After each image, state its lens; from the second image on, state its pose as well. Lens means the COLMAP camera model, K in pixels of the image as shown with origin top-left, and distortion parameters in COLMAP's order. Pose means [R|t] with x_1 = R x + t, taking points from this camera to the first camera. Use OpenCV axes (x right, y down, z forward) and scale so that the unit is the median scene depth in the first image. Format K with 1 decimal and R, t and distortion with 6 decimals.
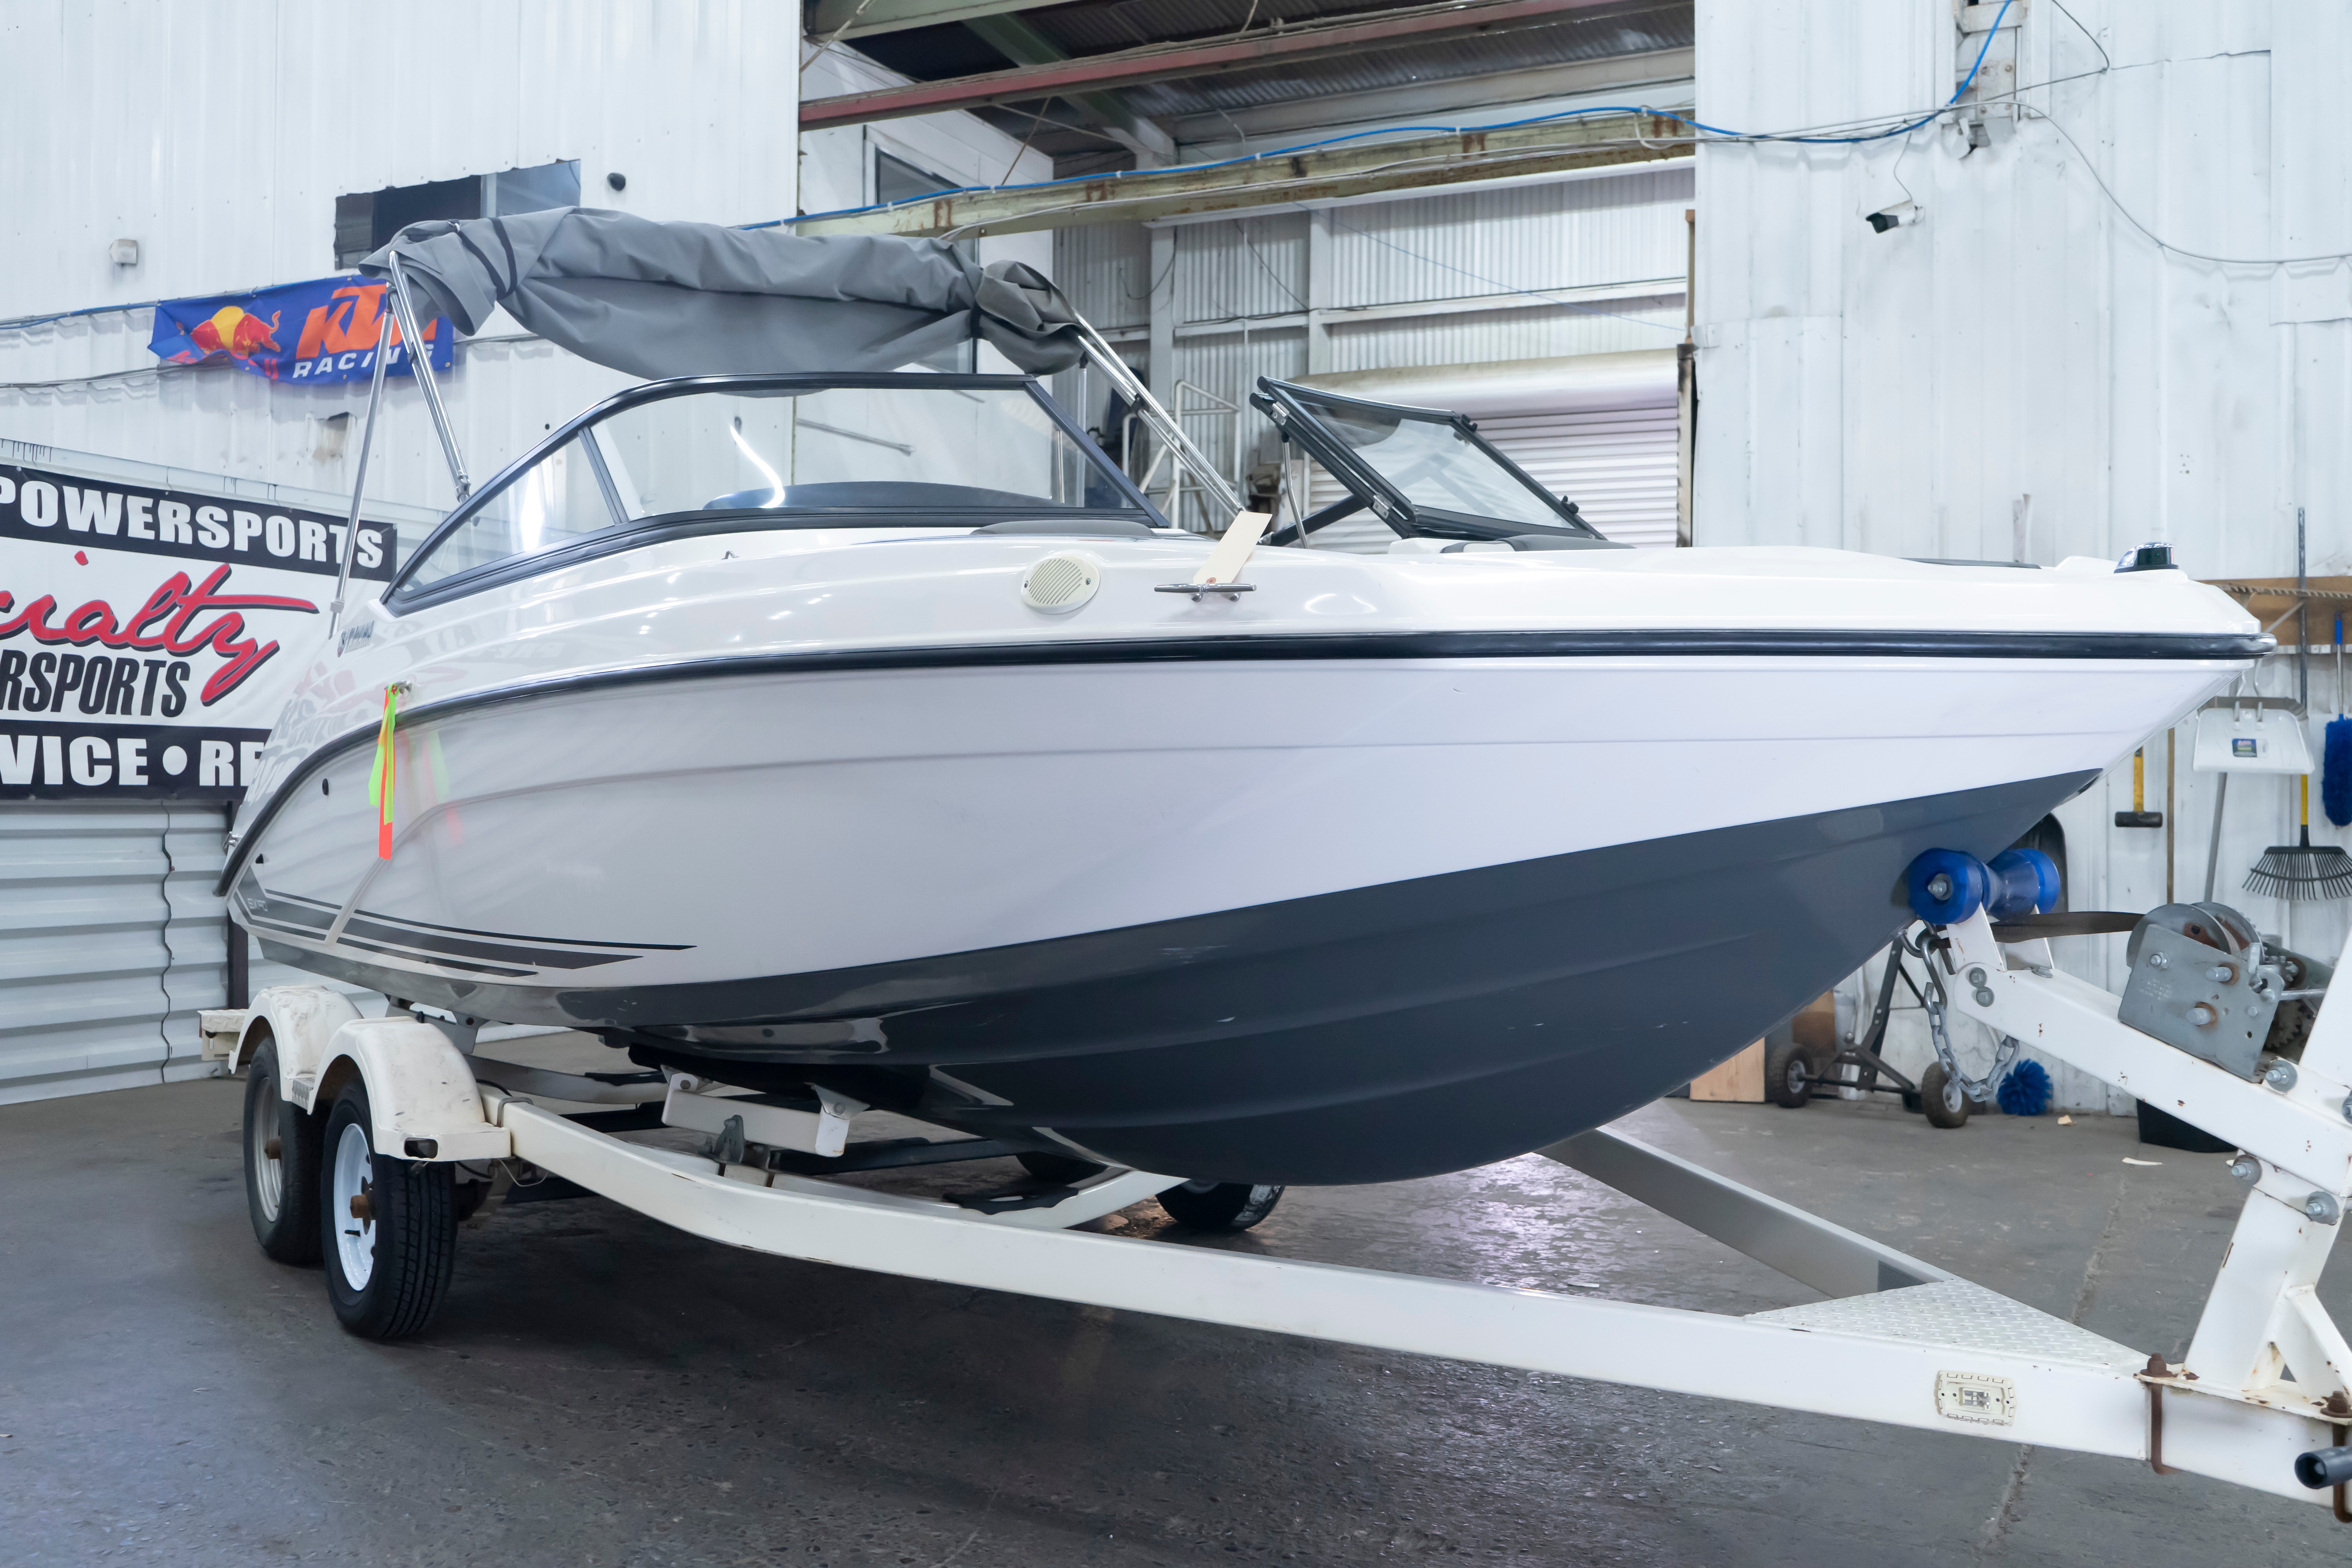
lens RADIAL K [[2280.5, 0, 1176.0], [0, 2280.5, 784.0], [0, 0, 1]] dist [0.004957, 0.003586]
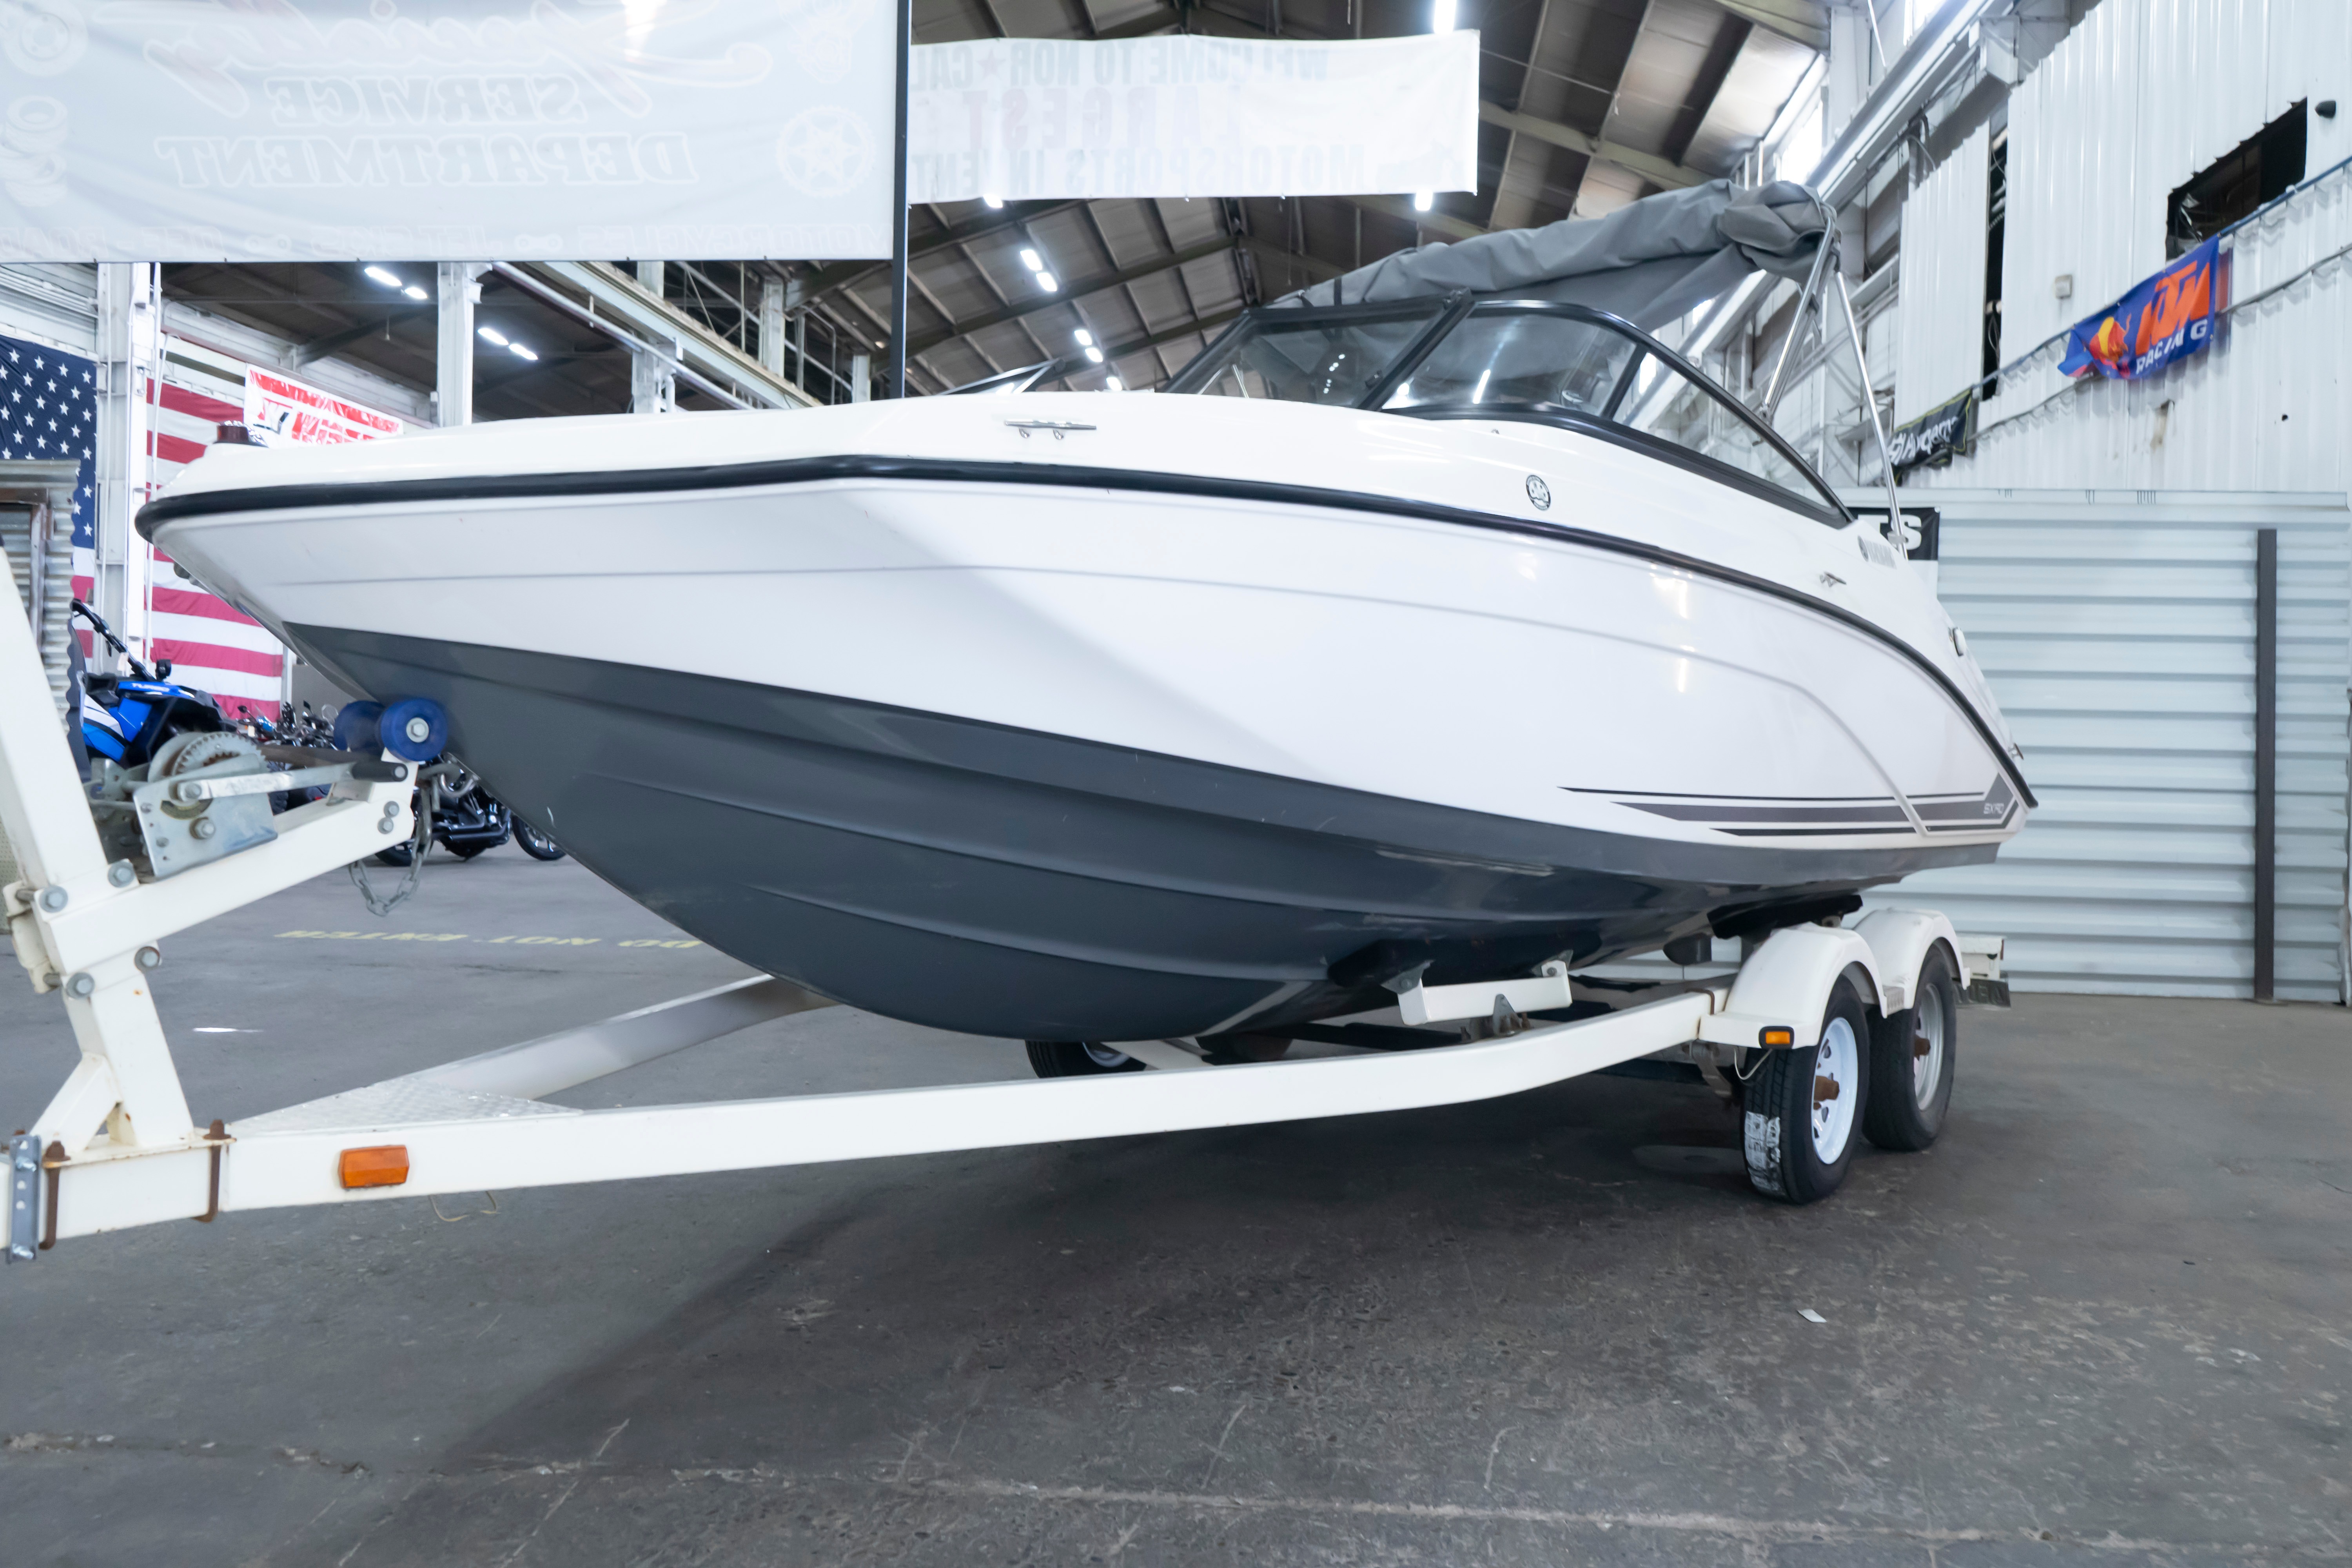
lens RADIAL K [[2020.5, 0, 1176.0], [0, 2020.5, 784.0], [0, 0, 1]] dist [-0.005375, 0.012301]
pose [[0.367528, 0.011813, -0.929937, 0.444263], [-0.012025, 0.999896, 0.007949, 0.016915], [0.929935, 0.008261, 0.367632, 0.311892]]
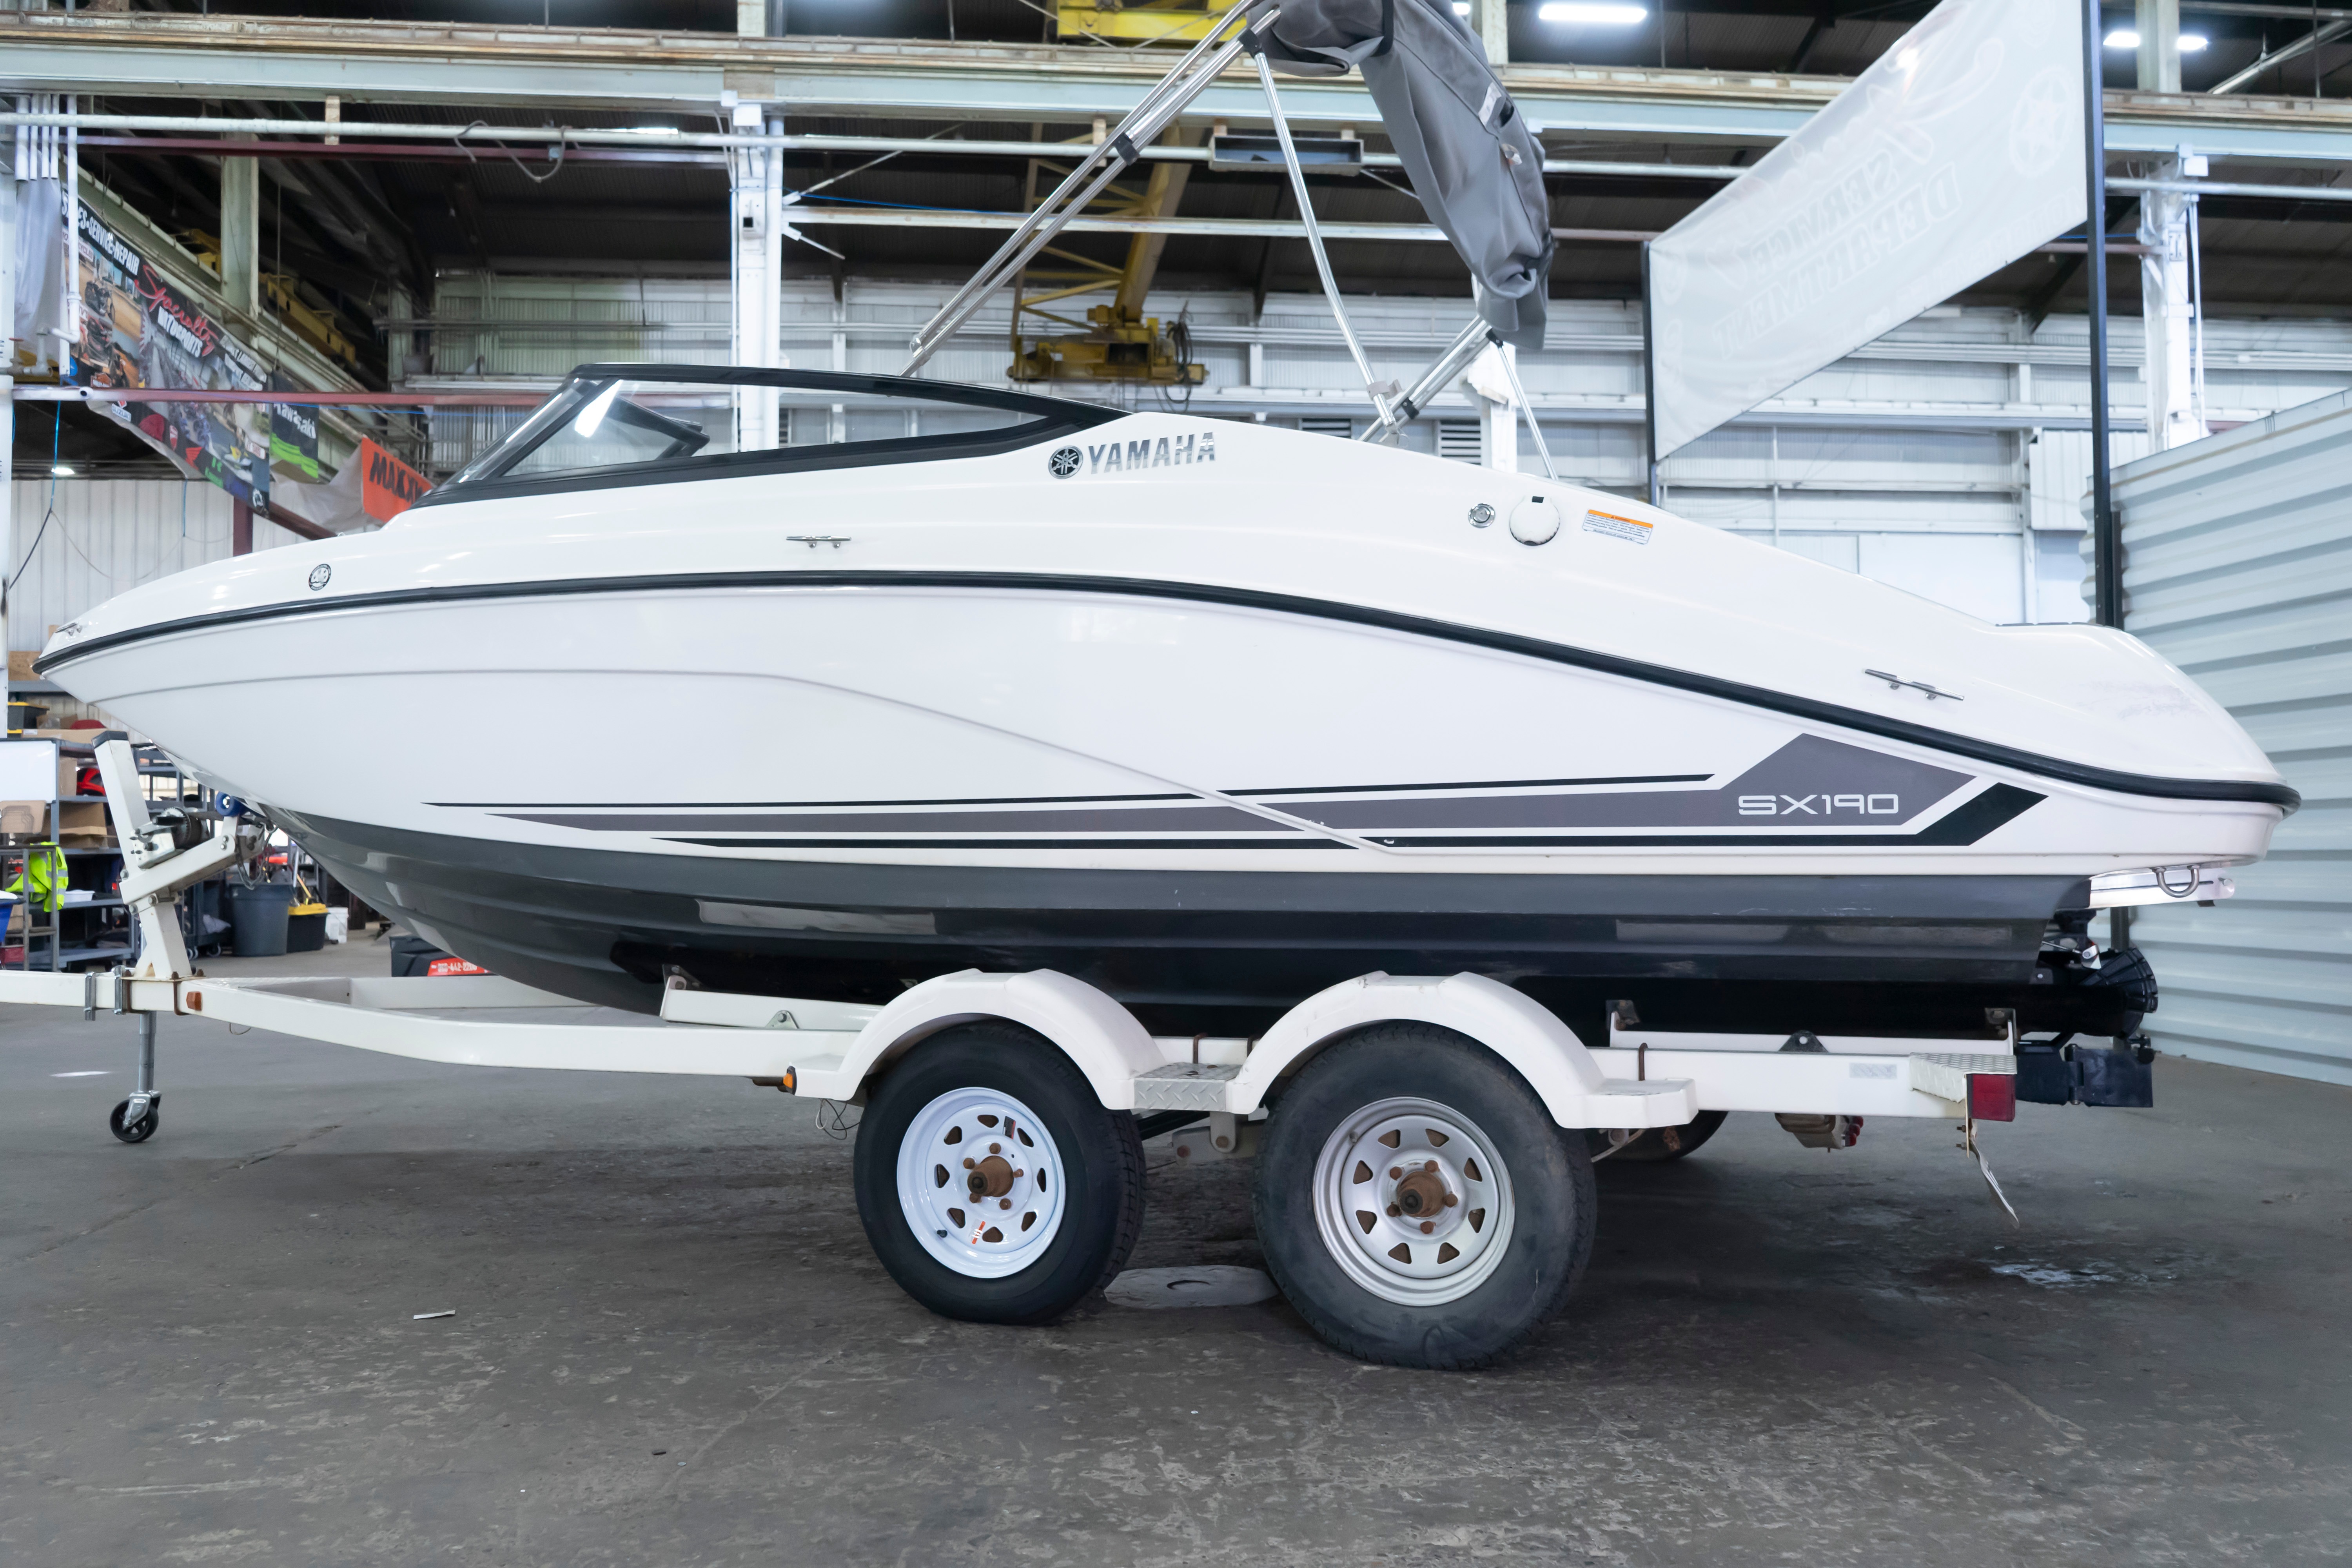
lens RADIAL K [[1889.1, 0, 1176.0], [0, 1889.1, 784.0], [0, 0, 1]] dist [-0.005235, 0.006492]
pose [[-0.836699, -0.010070, -0.547570, 0.192059], [0.012360, 0.999229, -0.037263, 0.034115], [0.547523, -0.037946, -0.835930, 1.009426]]
